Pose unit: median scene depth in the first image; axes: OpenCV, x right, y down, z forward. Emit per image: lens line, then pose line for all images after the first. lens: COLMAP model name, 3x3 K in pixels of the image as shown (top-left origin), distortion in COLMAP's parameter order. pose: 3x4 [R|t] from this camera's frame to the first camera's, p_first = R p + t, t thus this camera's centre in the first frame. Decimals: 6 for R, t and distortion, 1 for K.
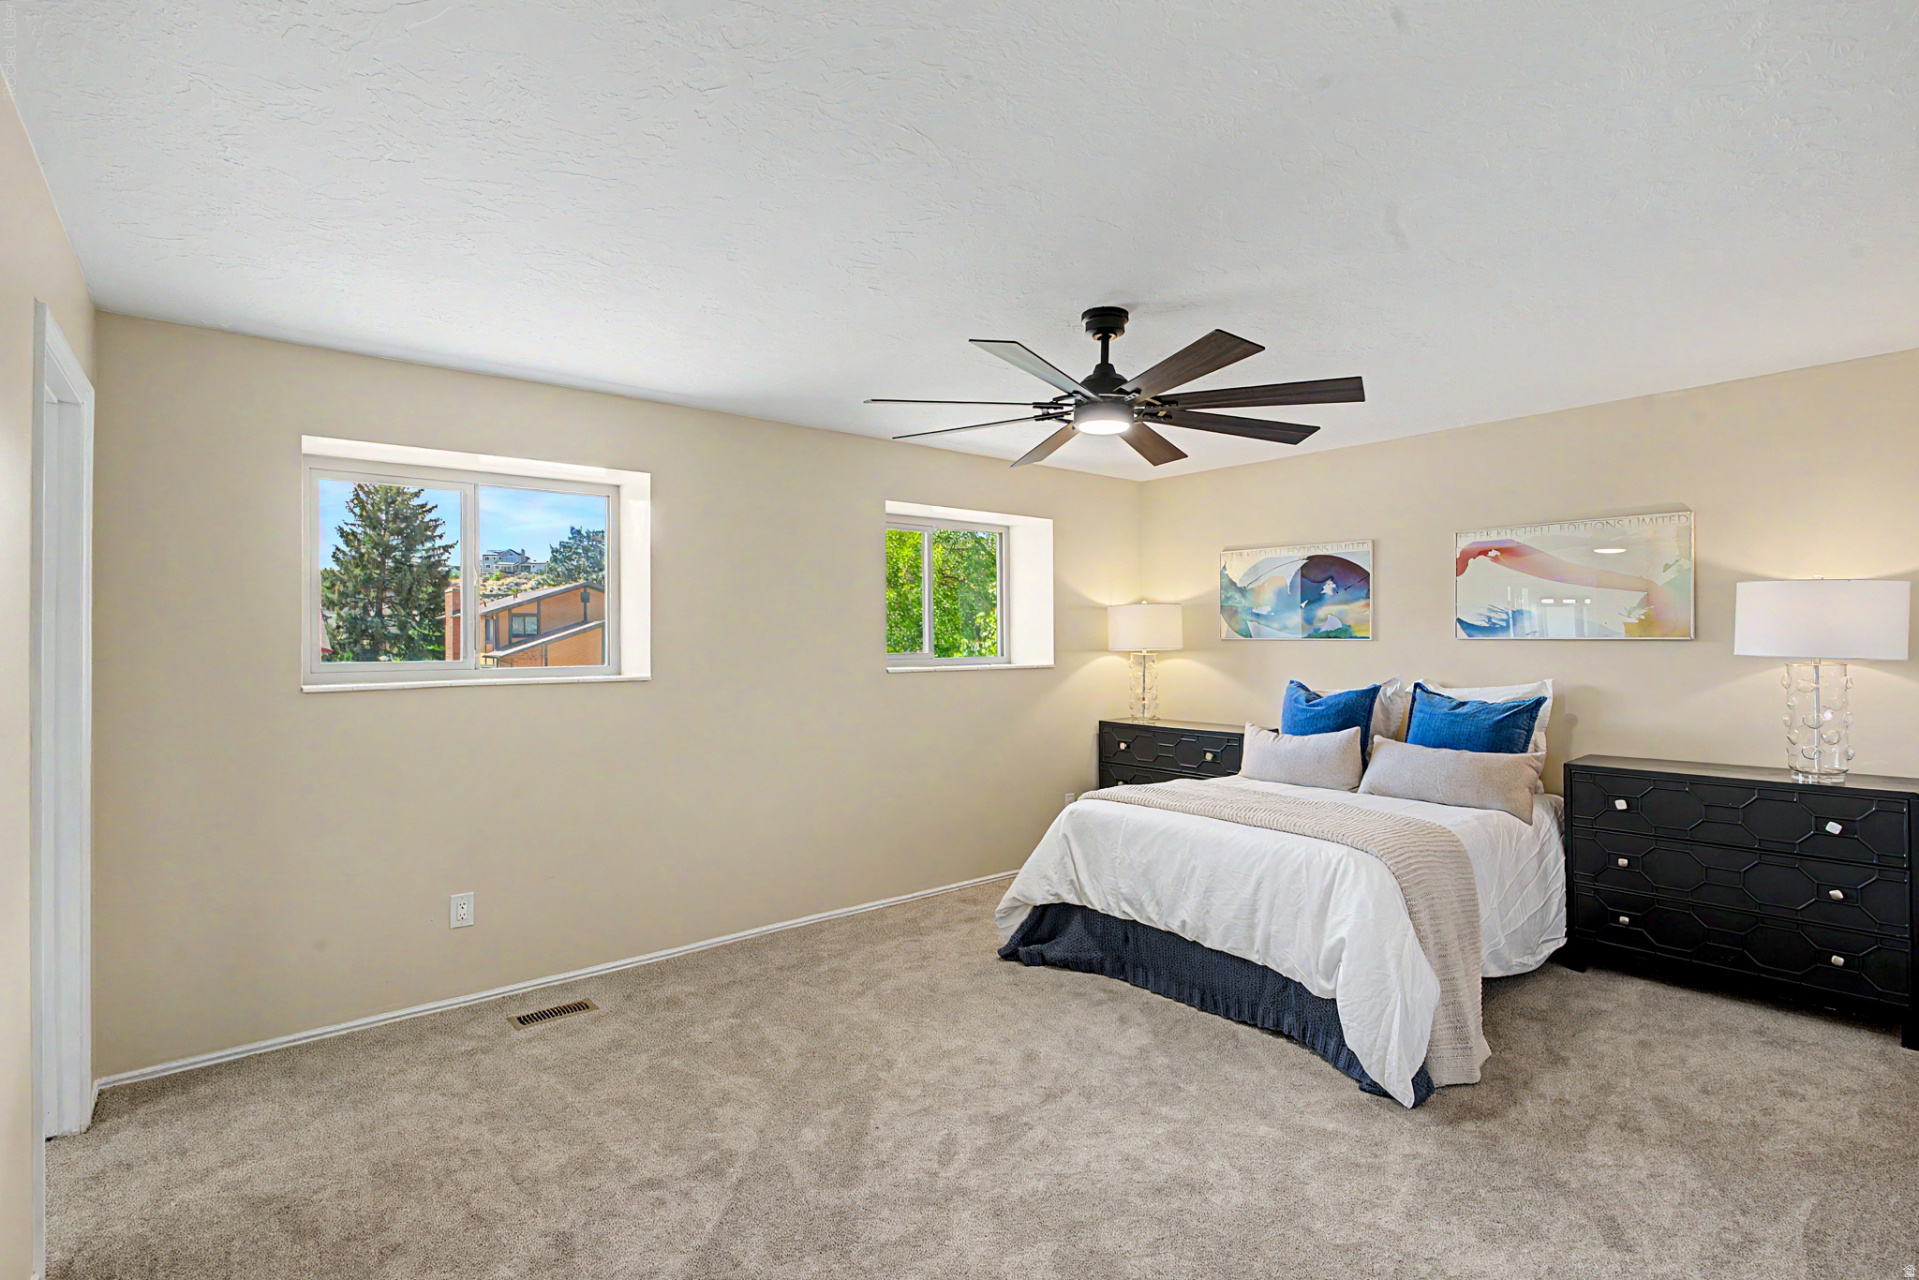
lens RADIAL K [[888.9, 0, 953.5], [0, 888.9, 635.3], [0, 0, 1]] dist [-0.004256, 0.000861]
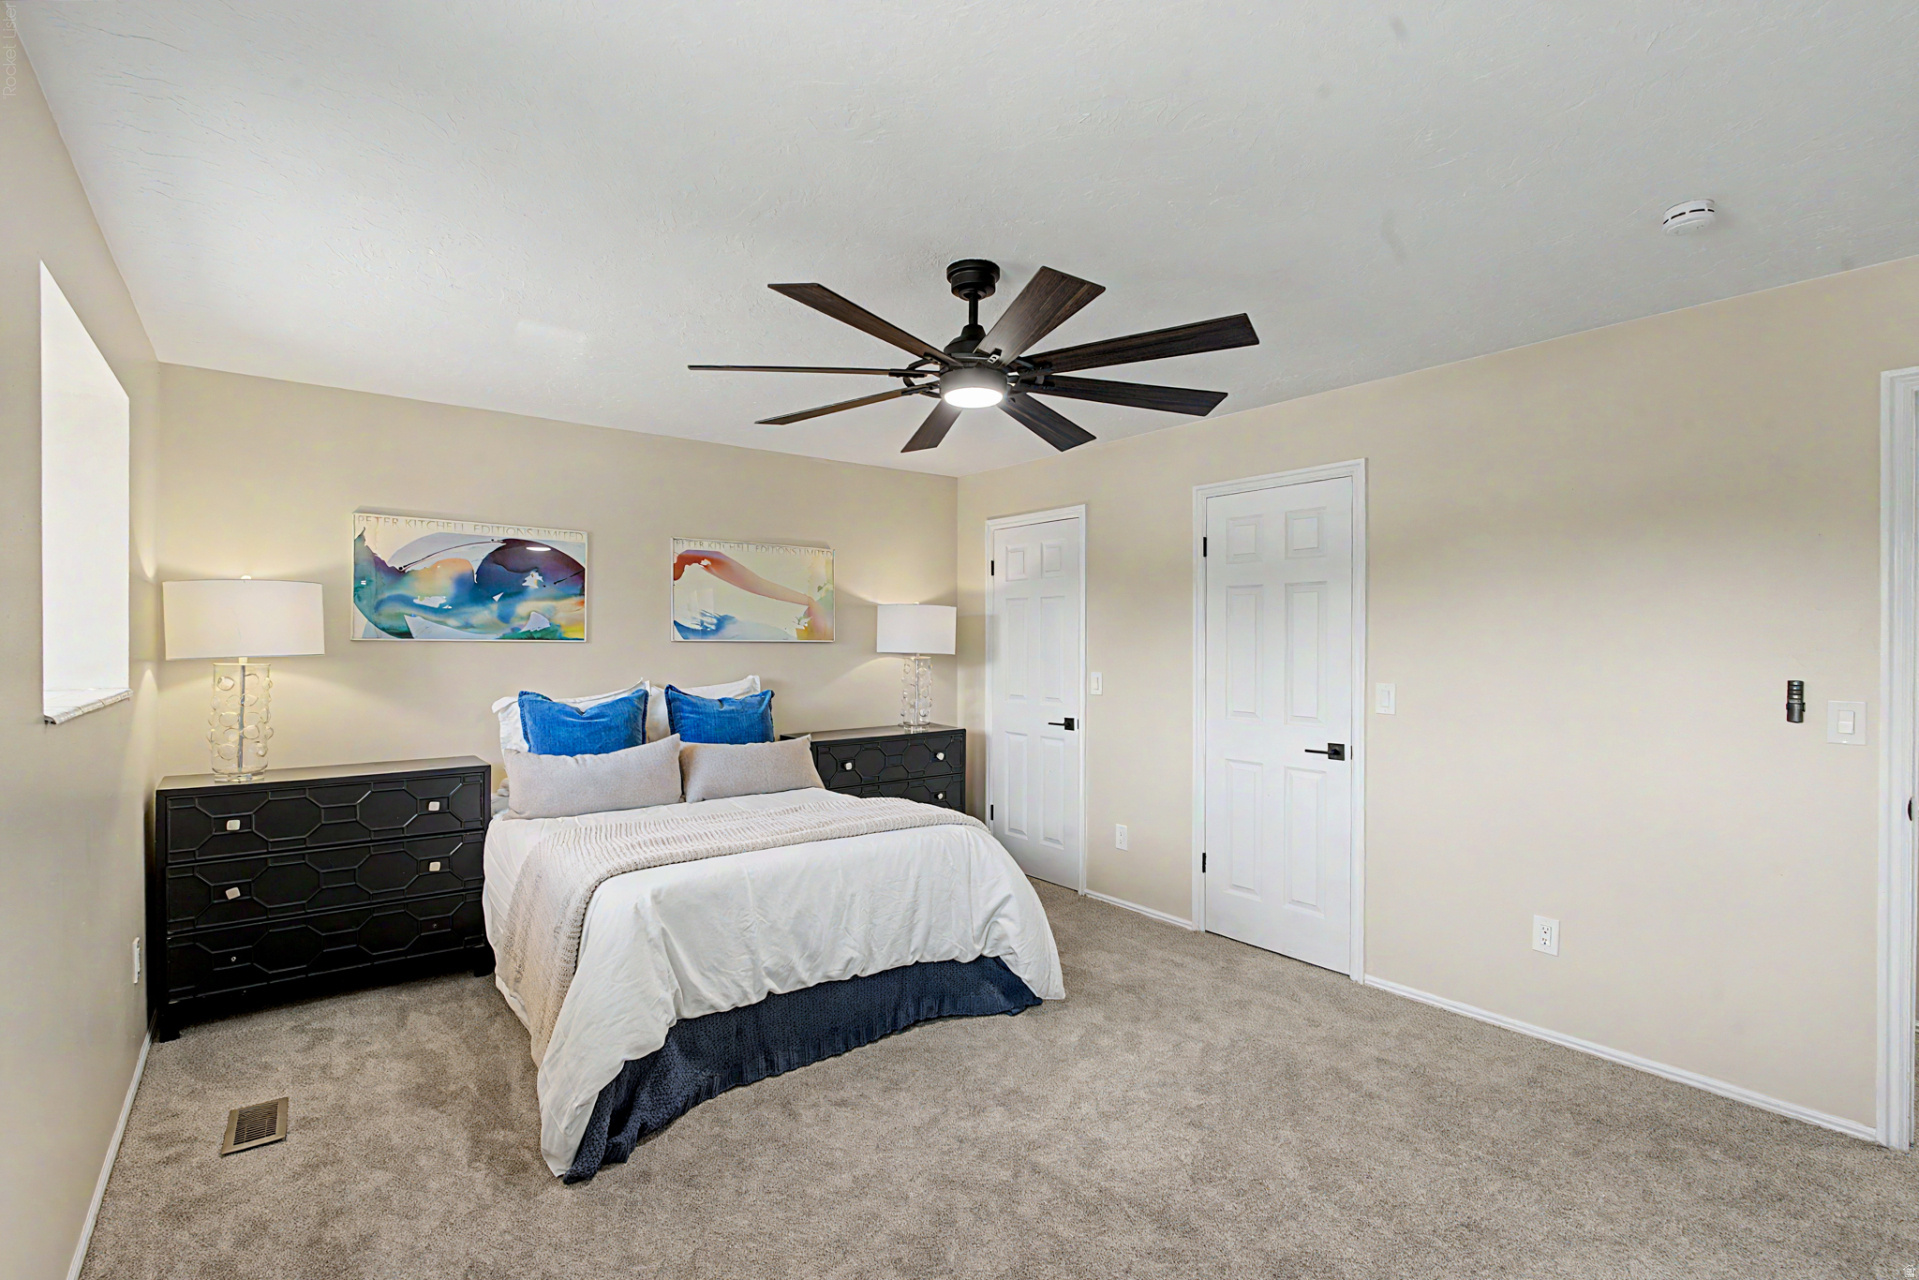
lens RADIAL K [[888.9, 0, 953.8], [0, 888.9, 647.0], [0, 0, 1]] dist [-0.004256, 0.000861]
pose [[0.027189, -0.001922, 0.999628, -0.457987], [-0.004926, 0.999986, 0.002057, 0.007279], [-0.999618, -0.004980, 0.027179, 0.646844]]
